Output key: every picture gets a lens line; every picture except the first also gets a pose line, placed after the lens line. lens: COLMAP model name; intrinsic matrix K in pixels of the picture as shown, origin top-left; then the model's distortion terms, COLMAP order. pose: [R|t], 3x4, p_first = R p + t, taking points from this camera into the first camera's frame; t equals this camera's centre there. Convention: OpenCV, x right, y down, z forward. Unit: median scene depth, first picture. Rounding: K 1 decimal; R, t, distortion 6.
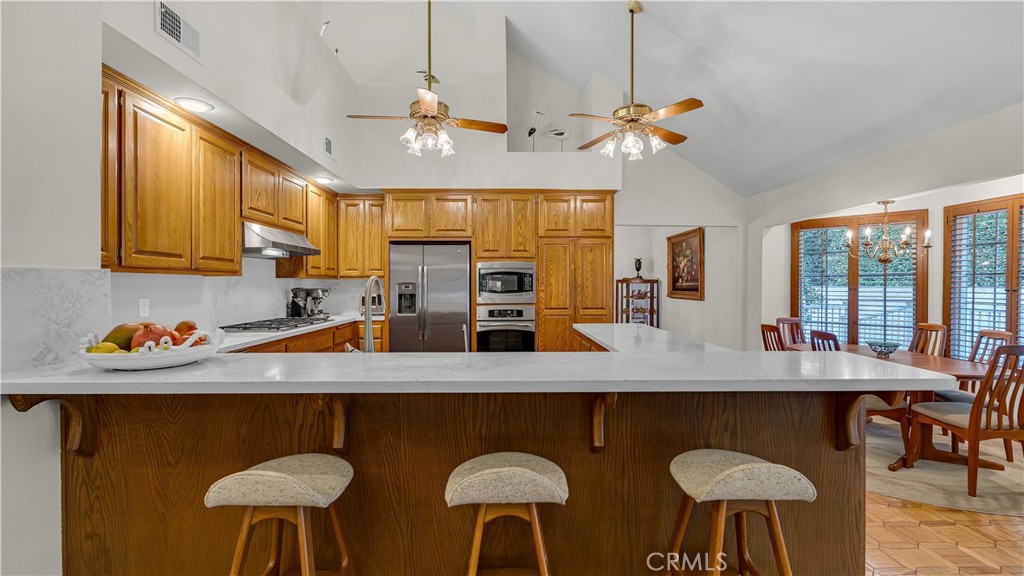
lens RADIAL K [[450.3, 0, 515.1], [0, 450.3, 288.5], [0, 0, 1]] dist [-0.002360, 0.000350]
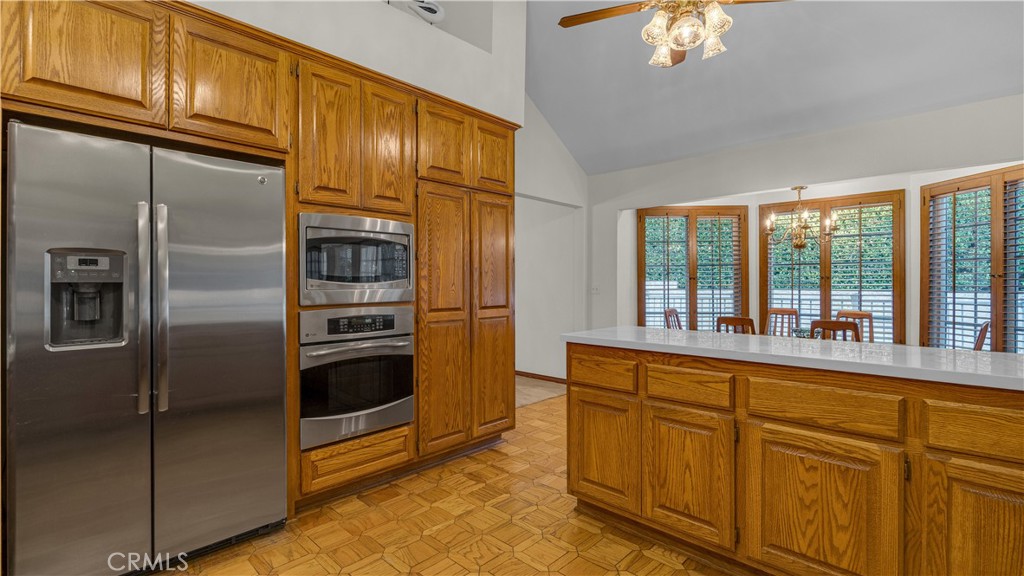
lens RADIAL K [[450.3, 0, 510.1], [0, 450.3, 285.7], [0, 0, 1]] dist [-0.002360, 0.000350]
pose [[0.723817, -0.004265, 0.689979, -0.239413], [0.011603, 0.999915, -0.005990, 0.019035], [-0.689894, 0.012341, 0.723805, 0.539188]]
